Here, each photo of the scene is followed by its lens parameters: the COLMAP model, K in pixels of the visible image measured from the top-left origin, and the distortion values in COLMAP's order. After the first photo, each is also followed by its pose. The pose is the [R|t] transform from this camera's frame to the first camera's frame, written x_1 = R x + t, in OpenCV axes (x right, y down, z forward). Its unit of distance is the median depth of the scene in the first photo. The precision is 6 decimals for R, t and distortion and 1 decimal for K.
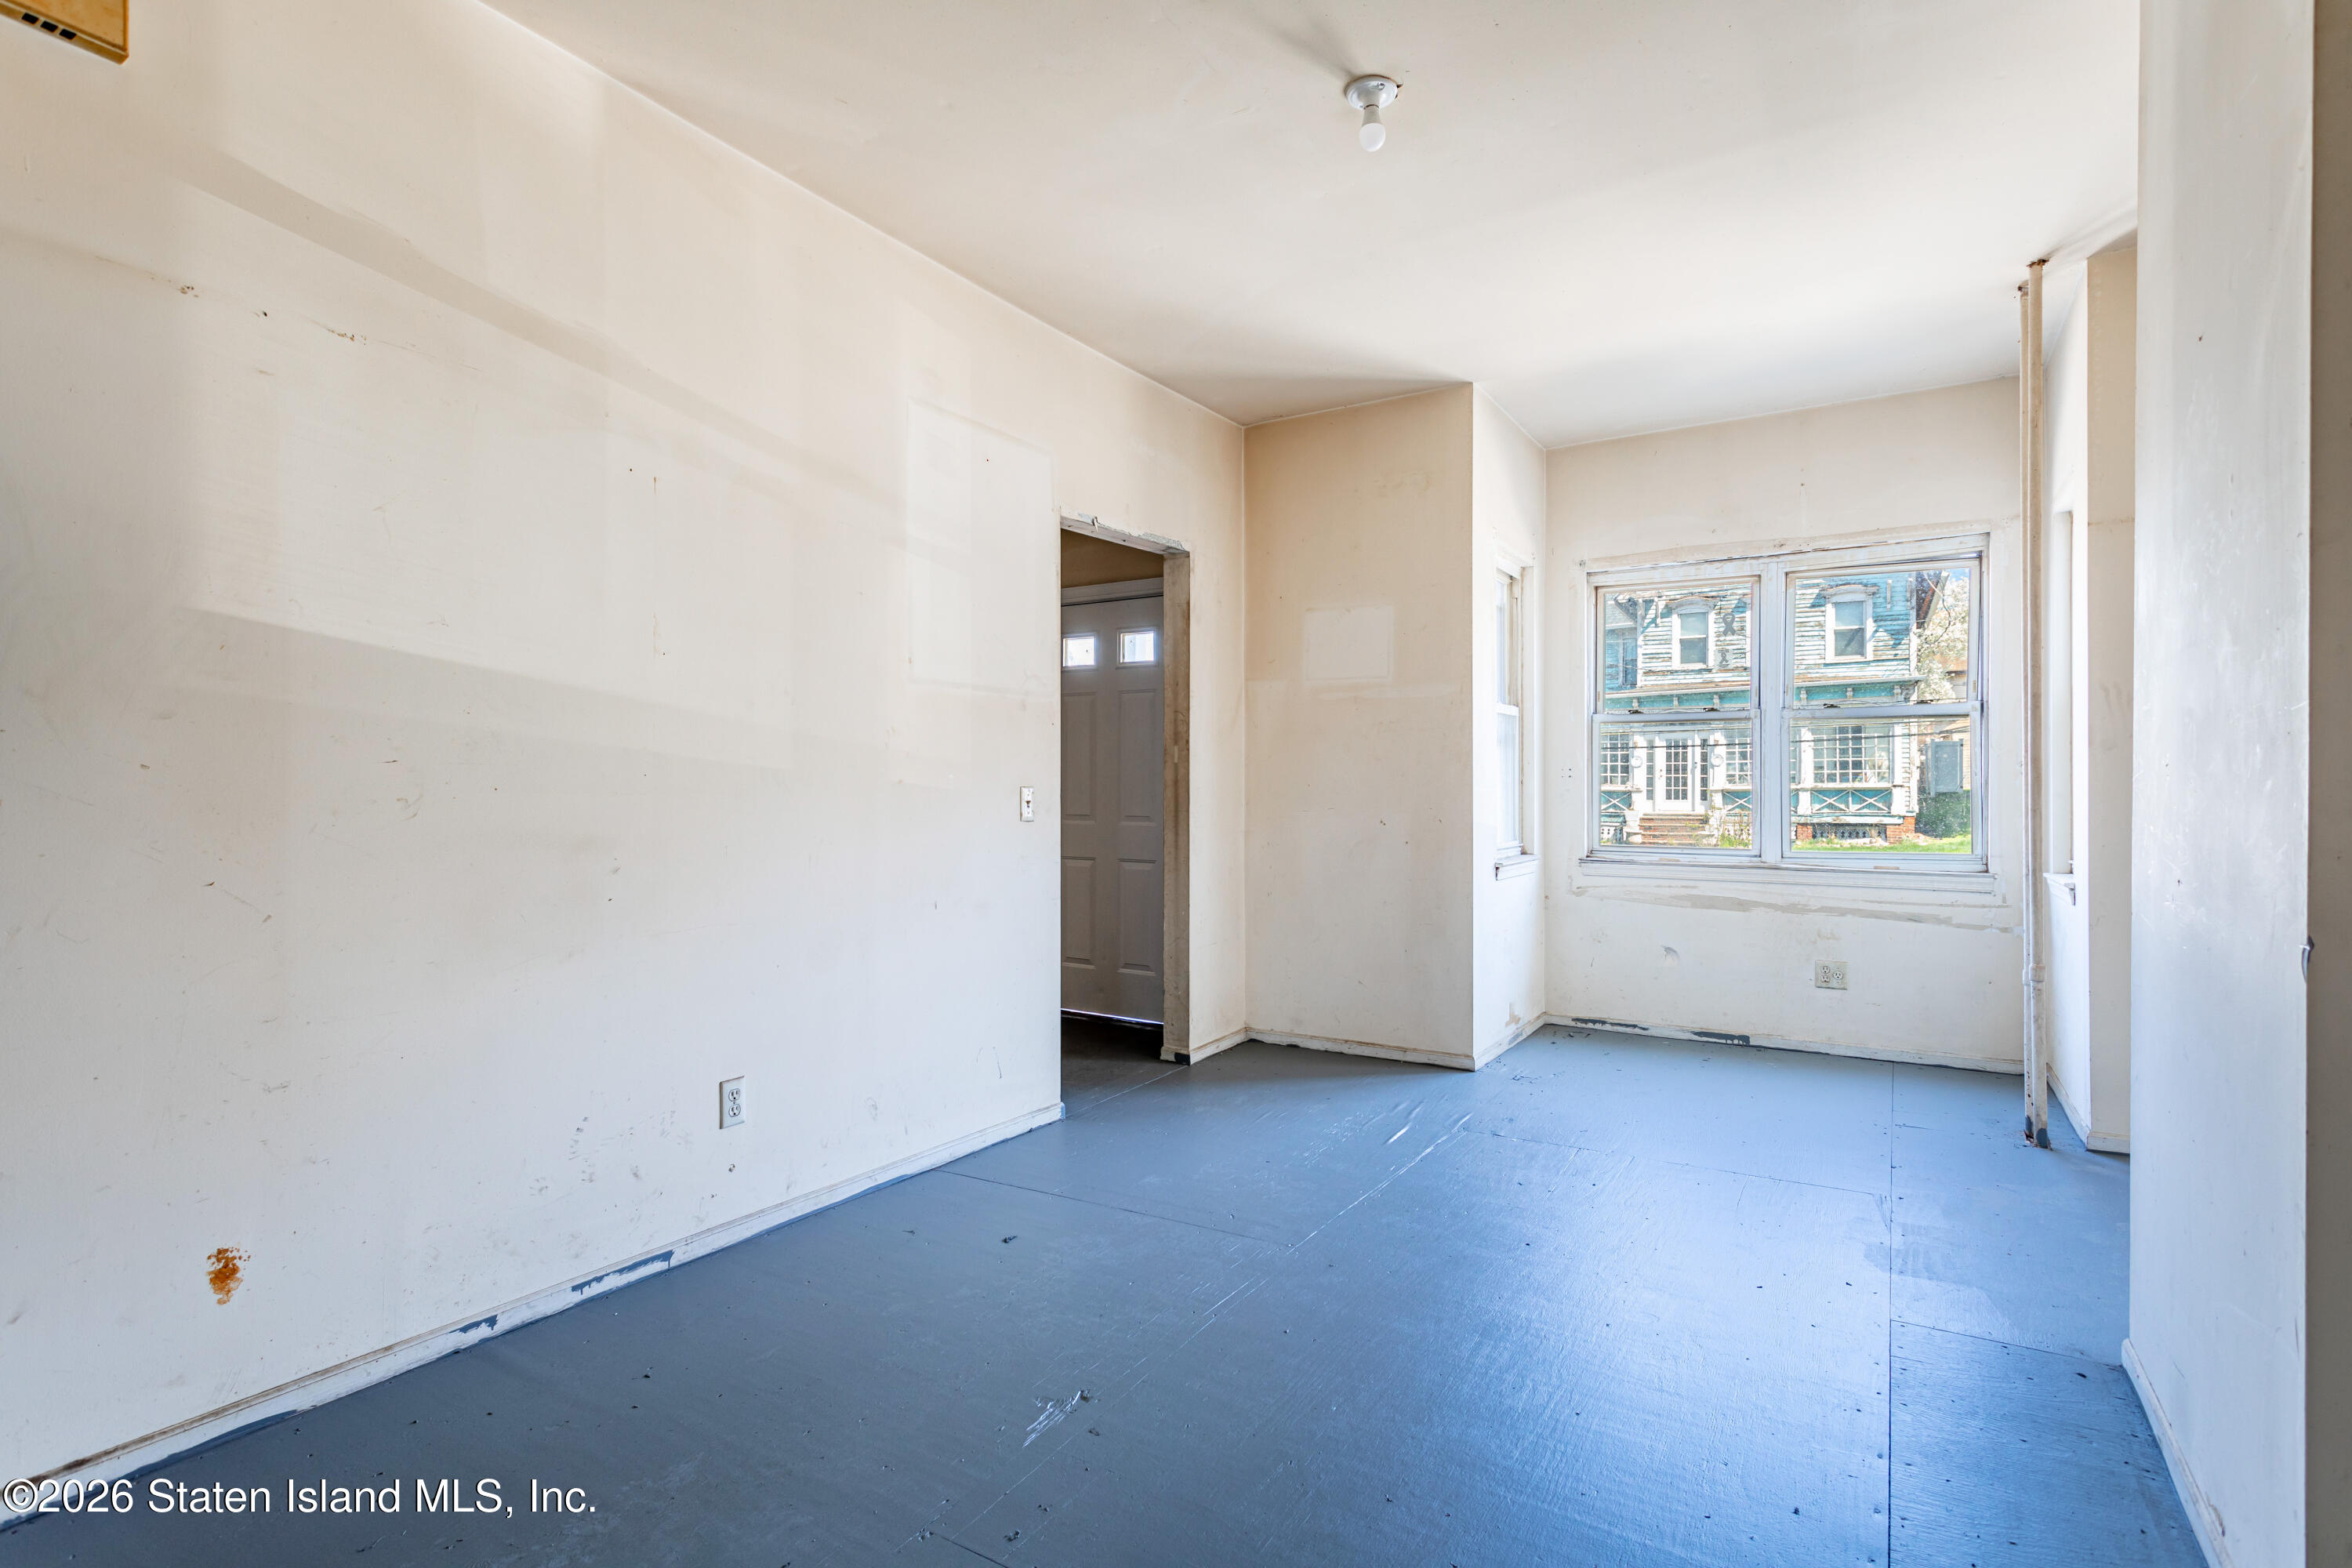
lens RADIAL K [[1171.6, 0, 1156.5], [0, 1171.6, 783.4], [0, 0, 1]] dist [0.003935, 0.000309]
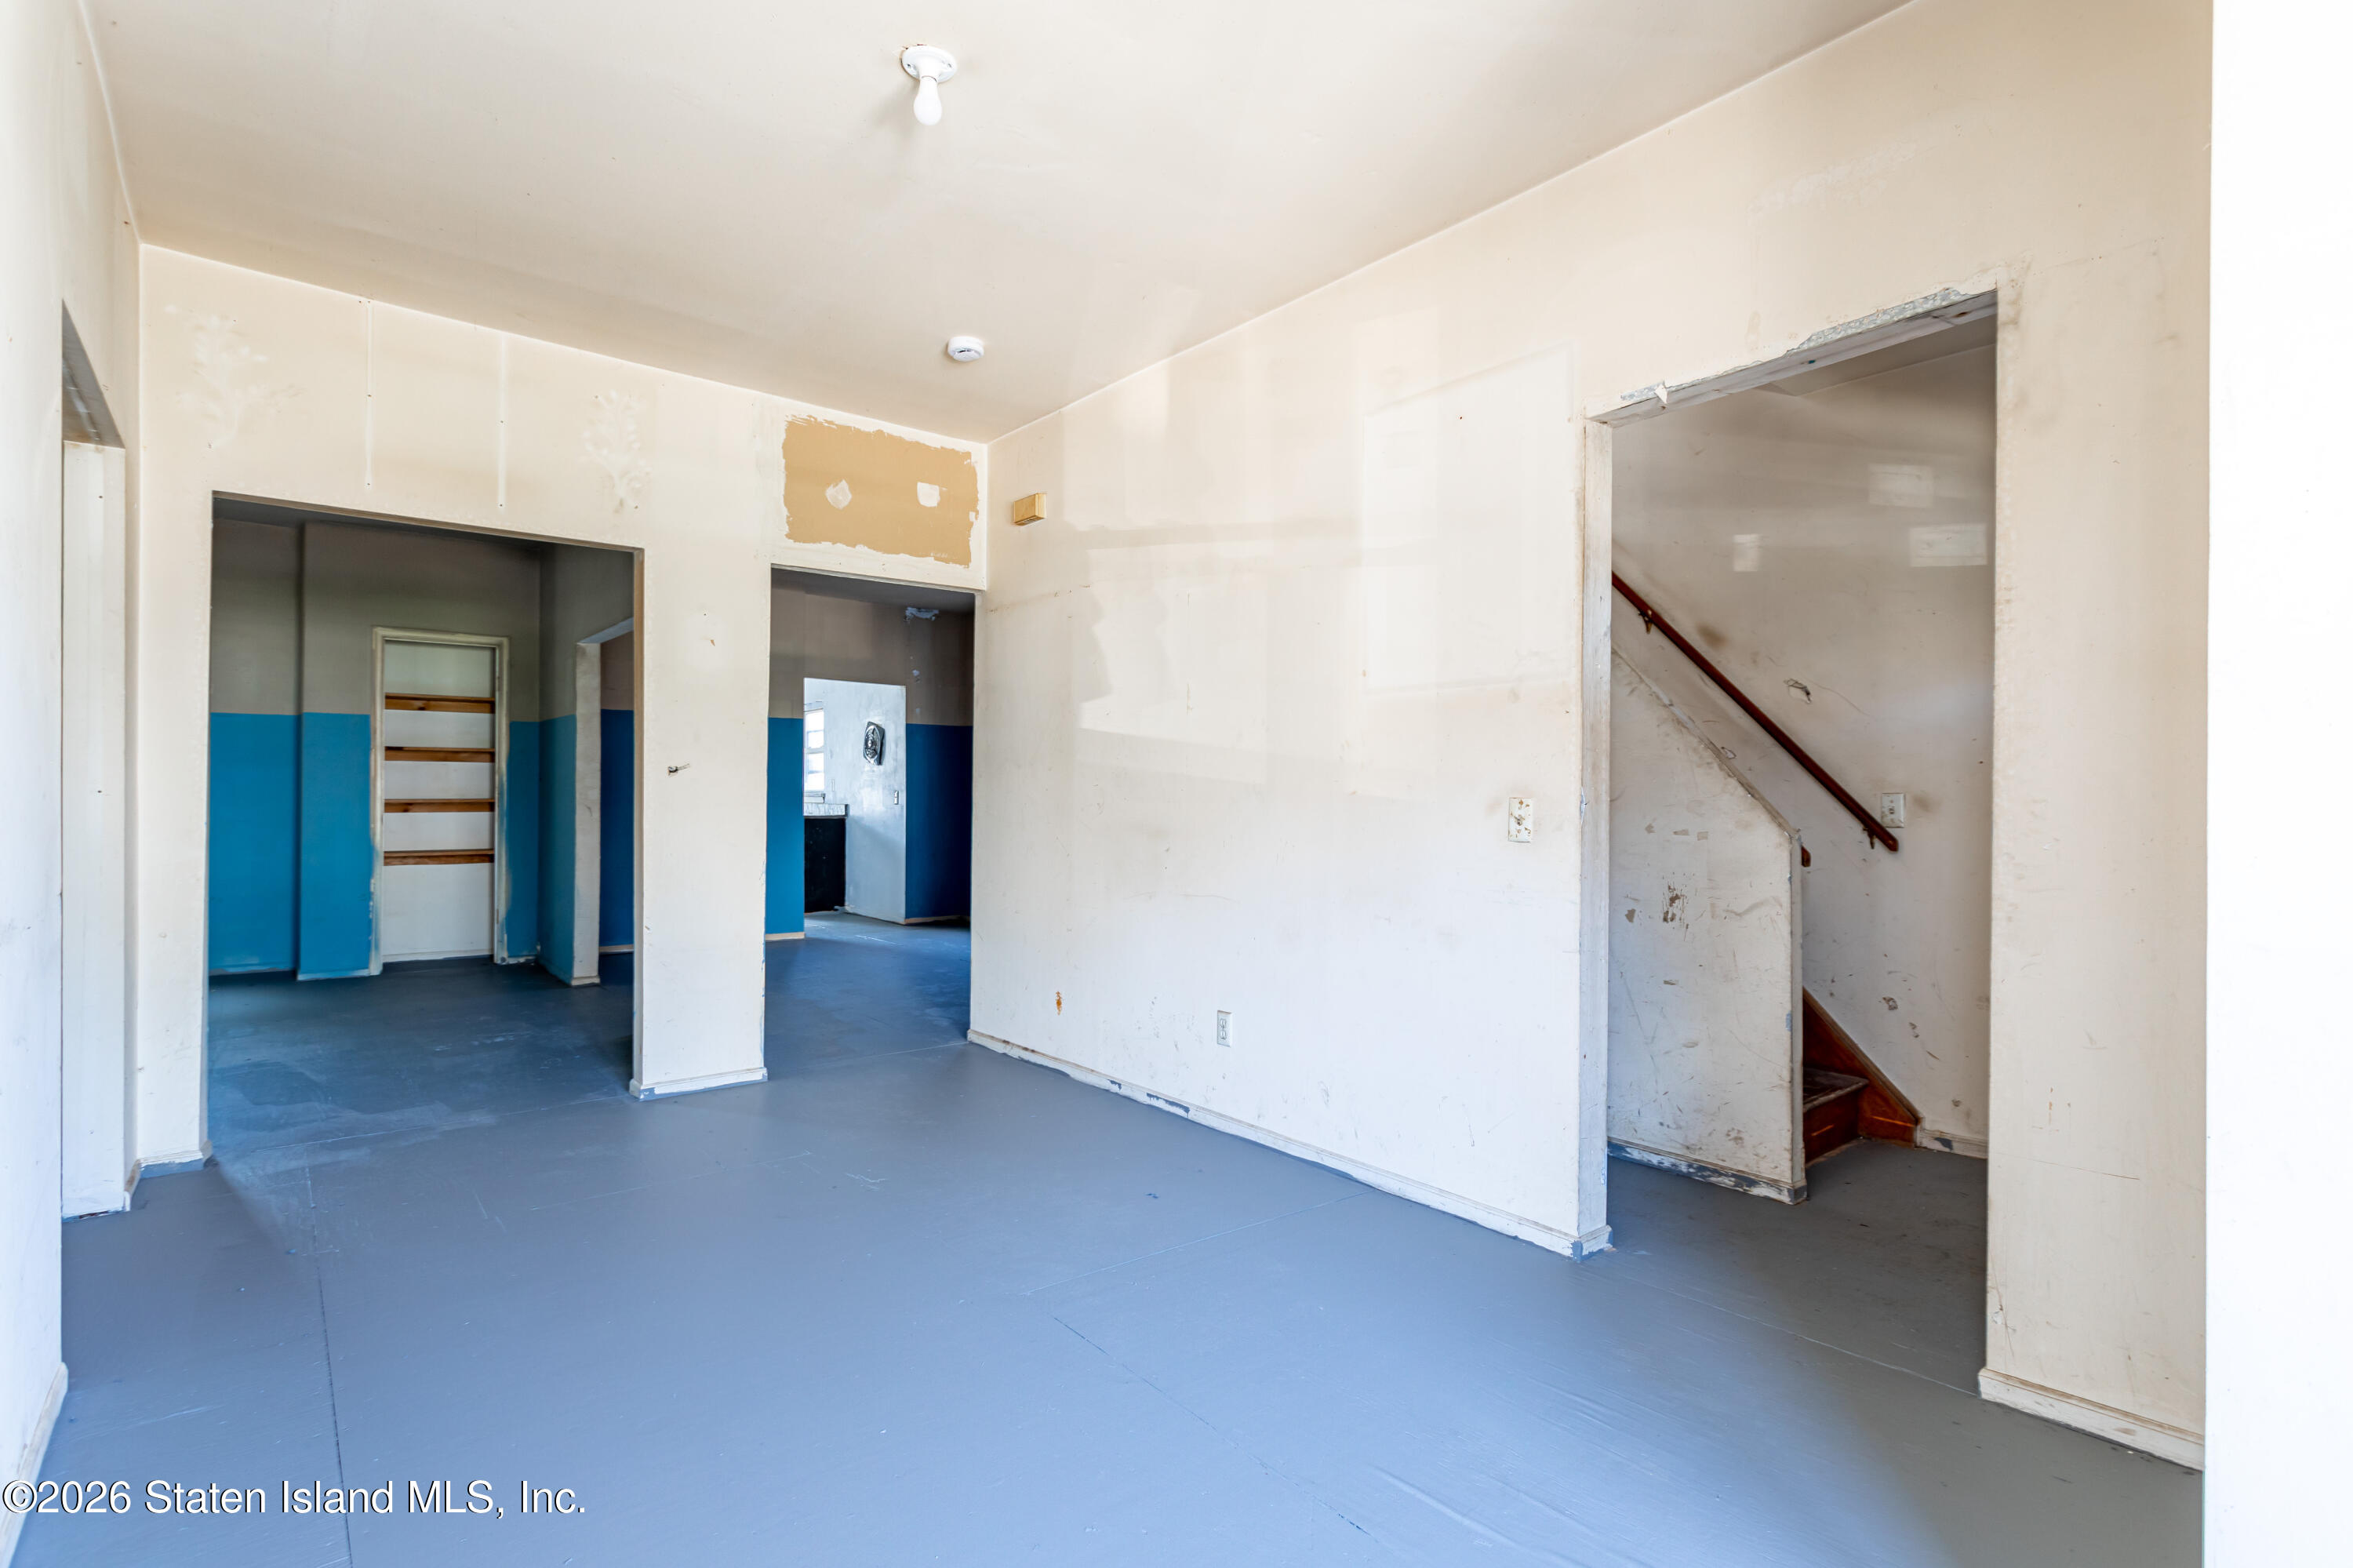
lens RADIAL K [[1134.3, 0, 1172.1], [0, 1134.3, 806.5], [0, 0, 1]] dist [0.003615, 0.000874]
pose [[-0.324950, 0.000532, -0.945731, 0.872116], [-0.003895, 0.999991, 0.001901, 0.010259], [0.945723, 0.004301, -0.324945, 1.314292]]
